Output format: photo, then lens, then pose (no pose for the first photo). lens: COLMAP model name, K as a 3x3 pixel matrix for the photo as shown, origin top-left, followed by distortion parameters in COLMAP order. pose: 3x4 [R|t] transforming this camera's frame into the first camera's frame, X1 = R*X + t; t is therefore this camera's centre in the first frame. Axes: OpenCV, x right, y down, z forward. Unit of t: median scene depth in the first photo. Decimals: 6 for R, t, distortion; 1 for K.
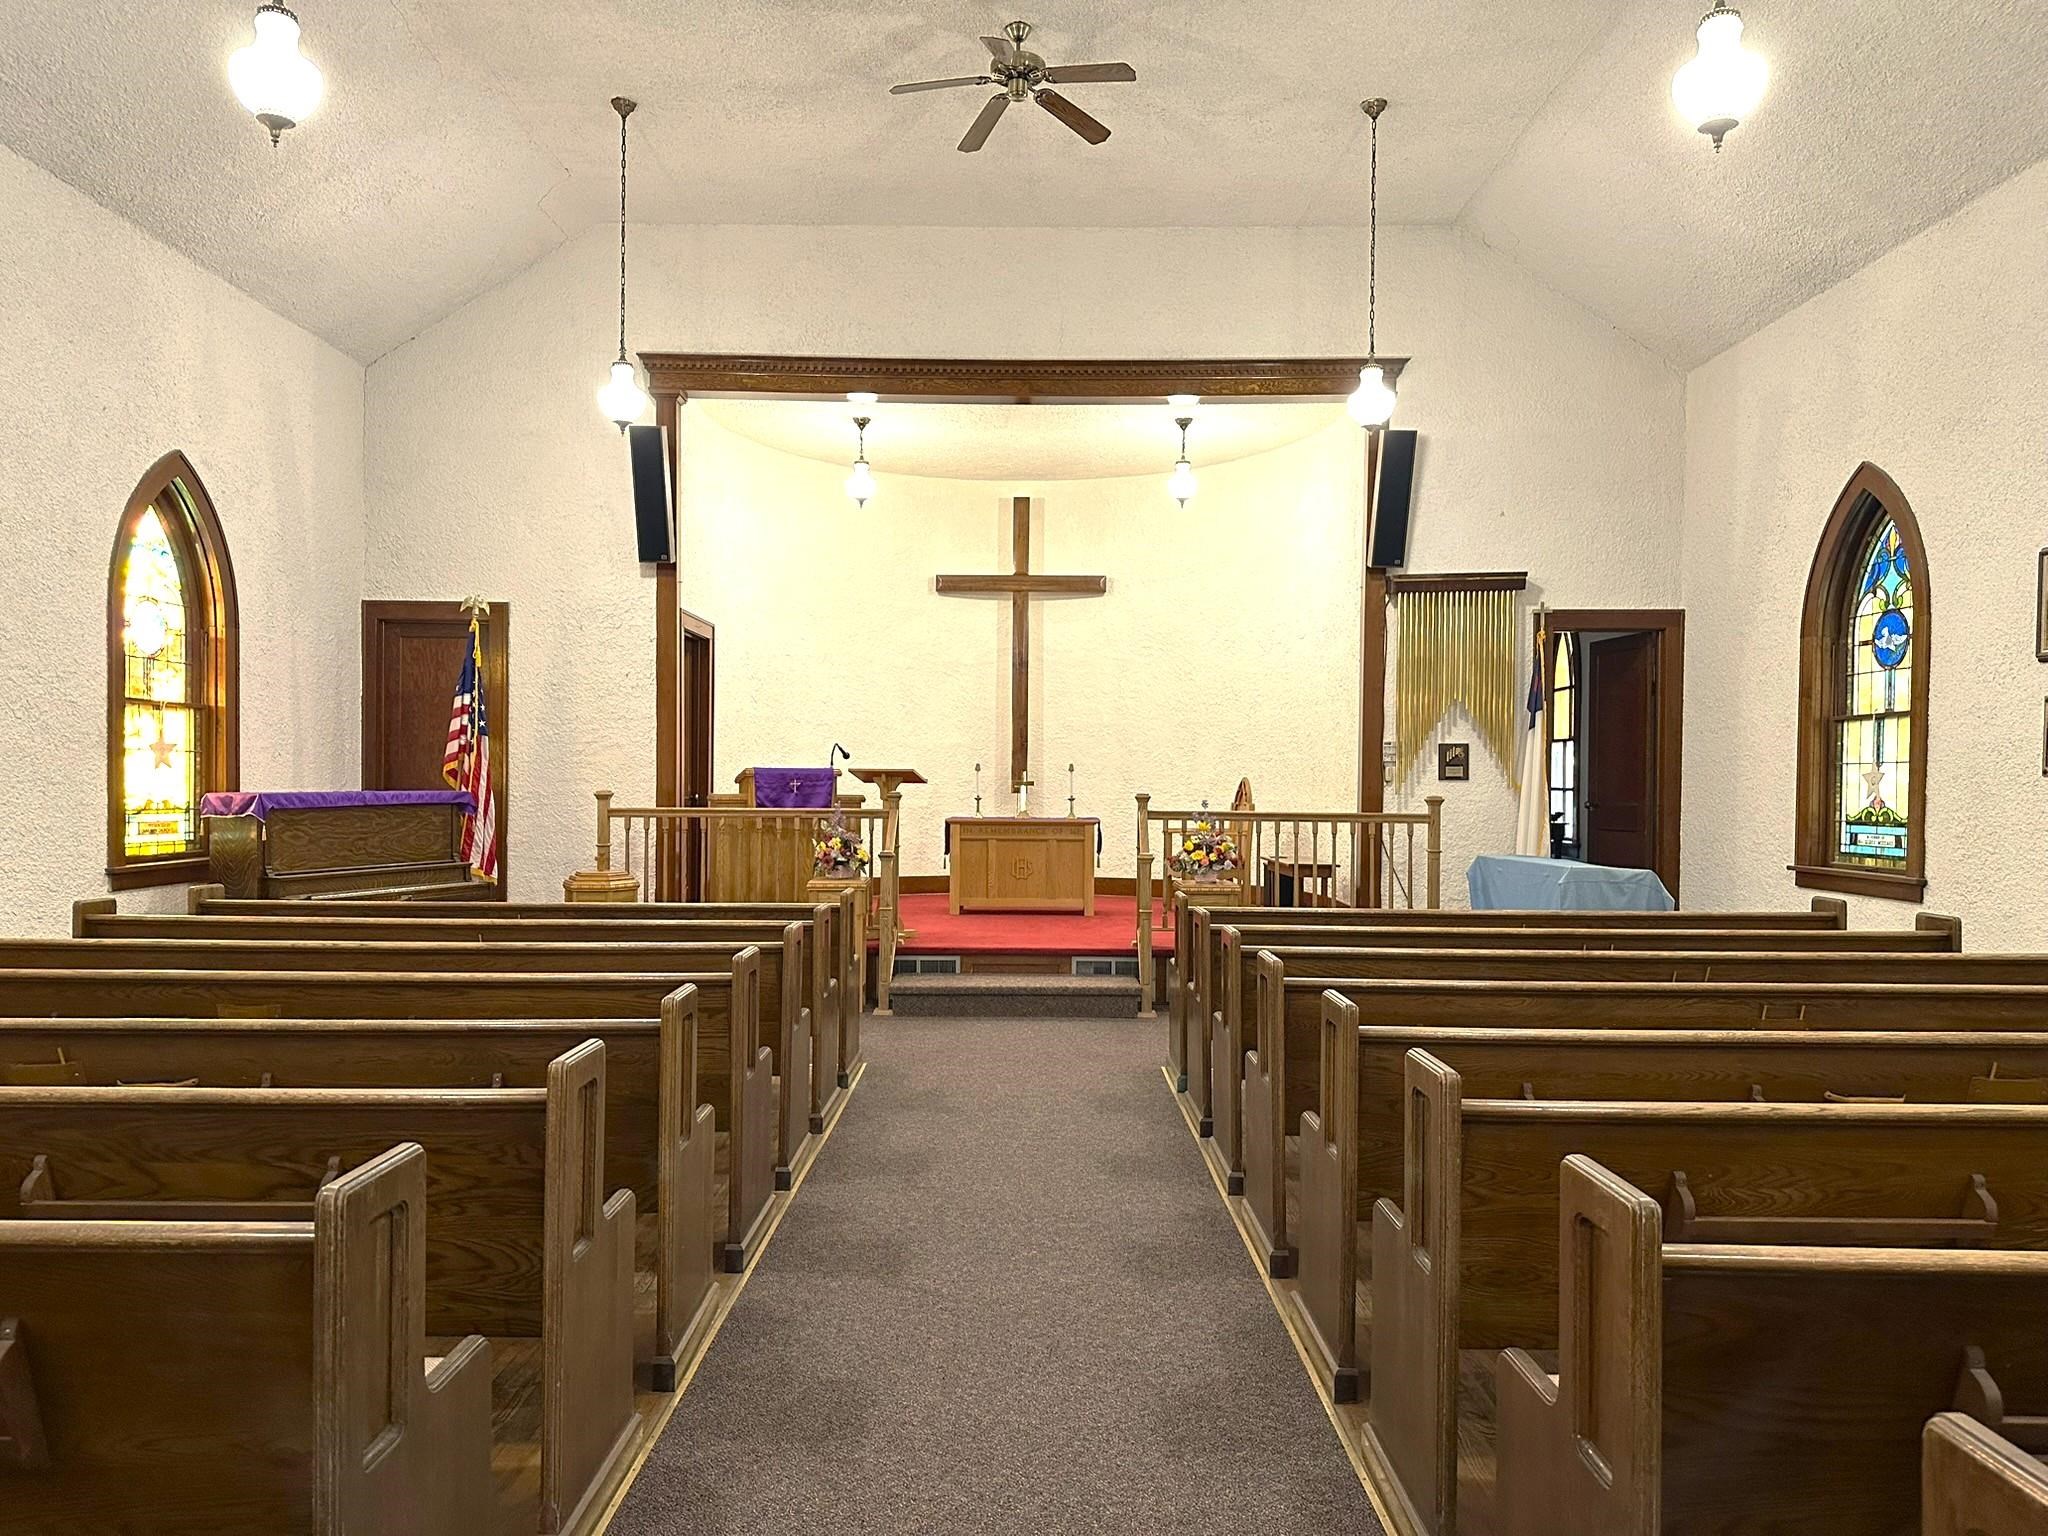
lens RADIAL K [[1404.9, 0, 1024.0], [0, 1404.9, 768.0], [0, 0, 1]] dist [0.036280, -0.000028]
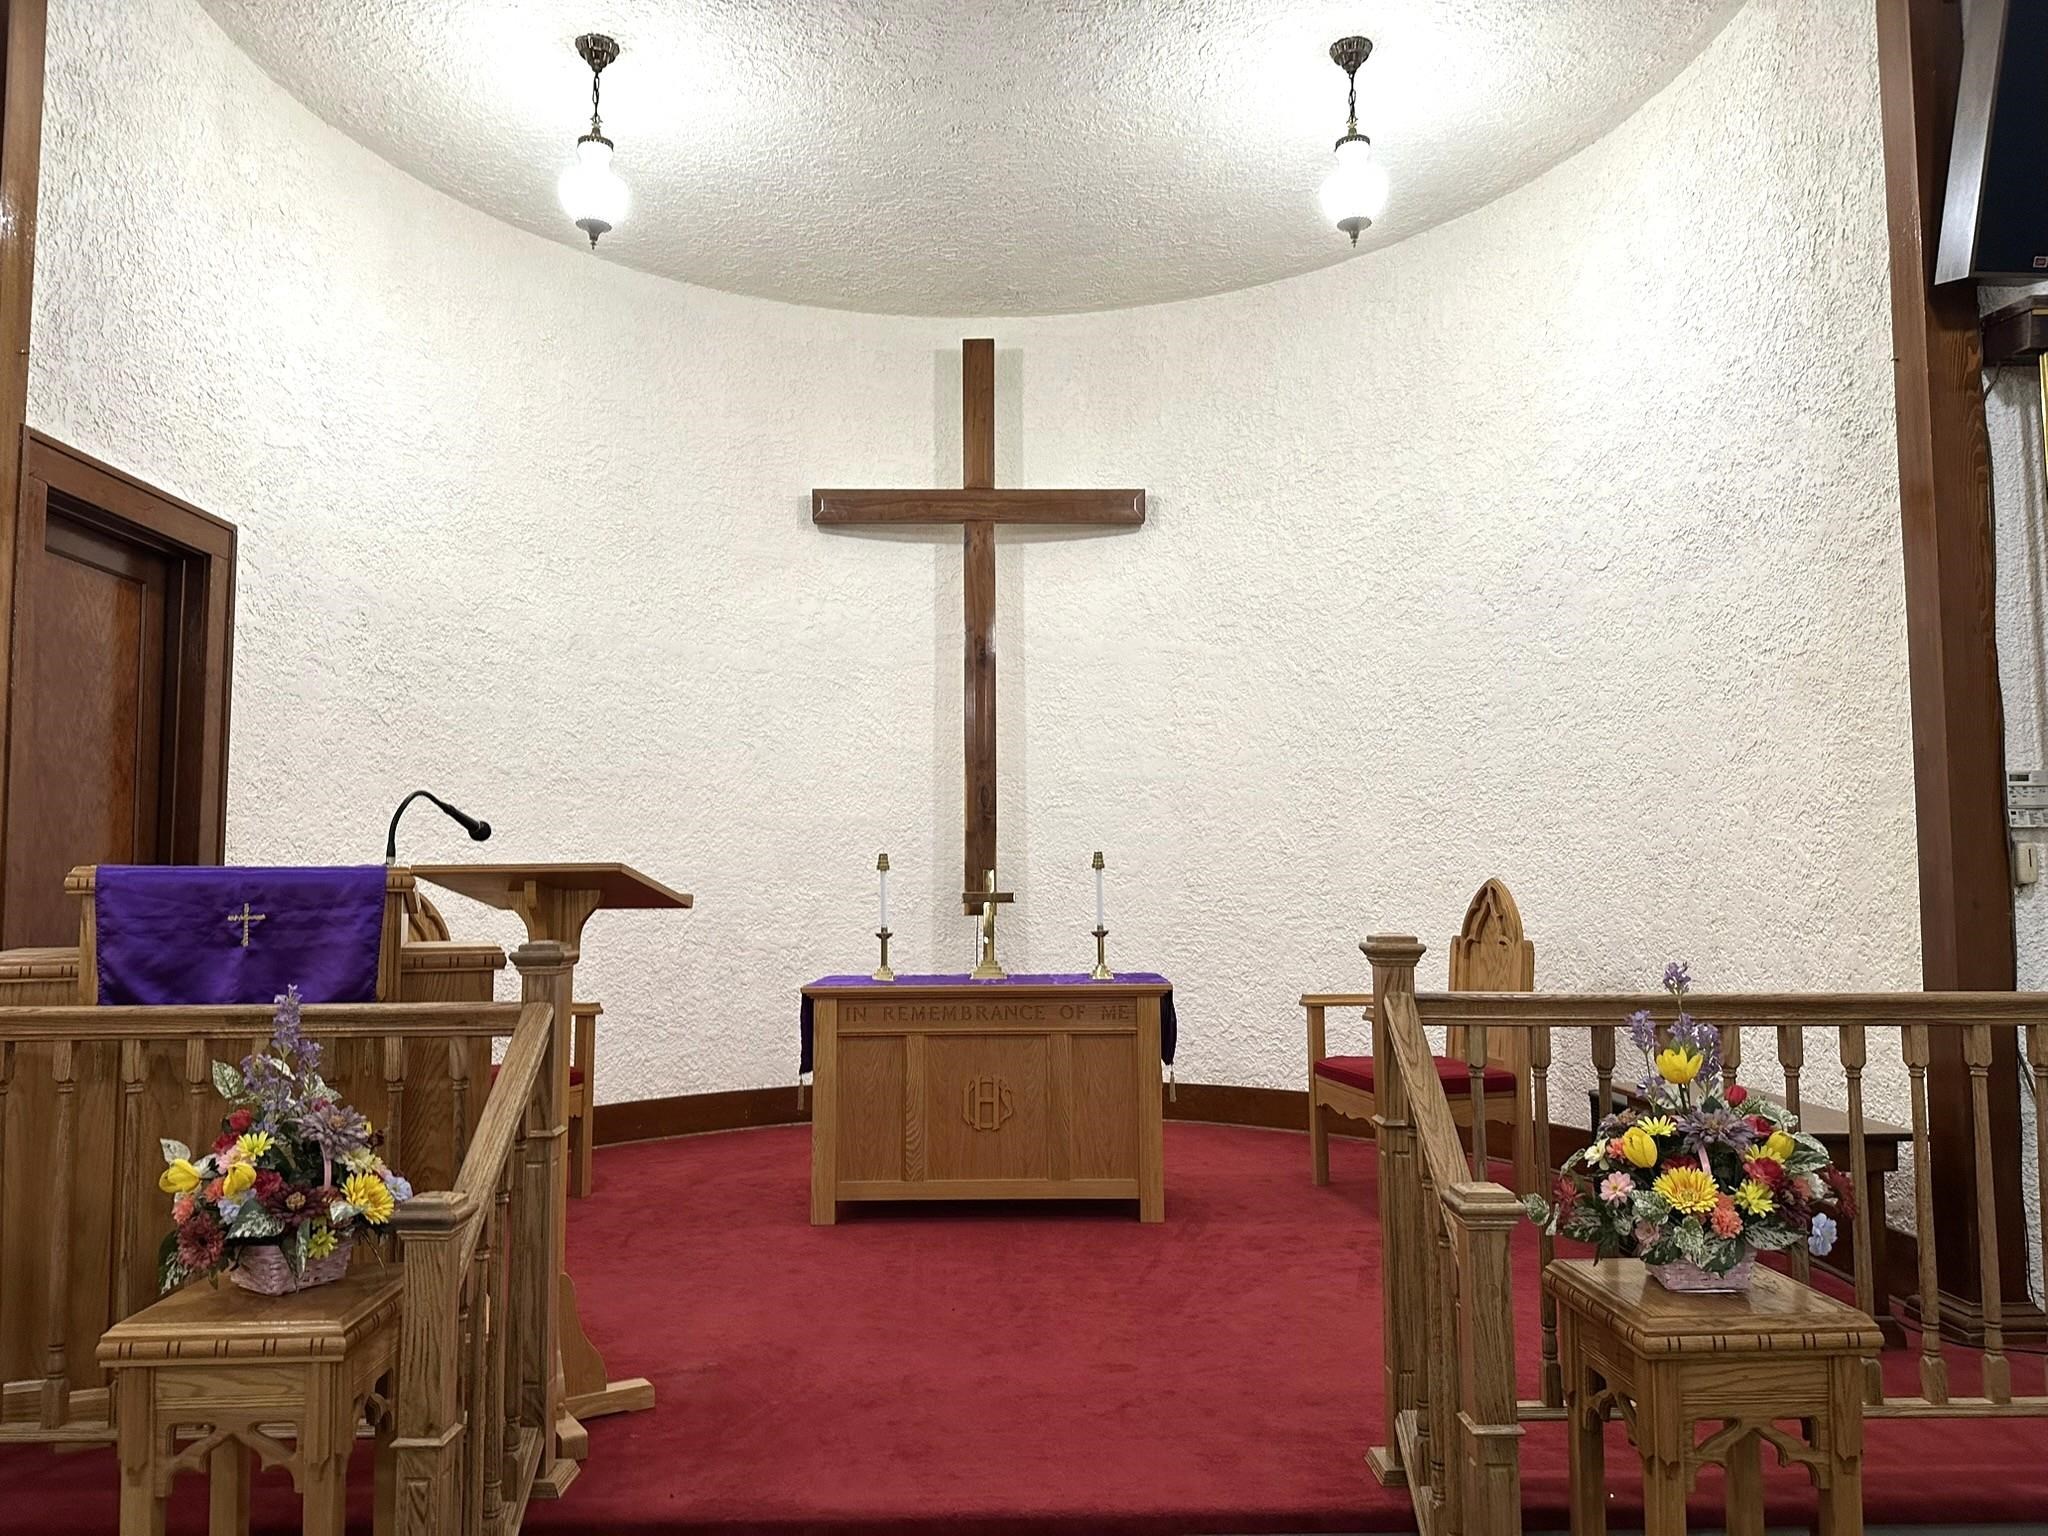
lens RADIAL K [[1404.9, 0, 1024.0], [0, 1404.9, 768.0], [0, 0, 1]] dist [0.036280, -0.000028]
pose [[0.999596, -0.011377, 0.026050, -0.000305], [0.013289, 0.997139, -0.074415, 0.003368], [-0.025129, 0.074731, 0.996887, 0.576293]]
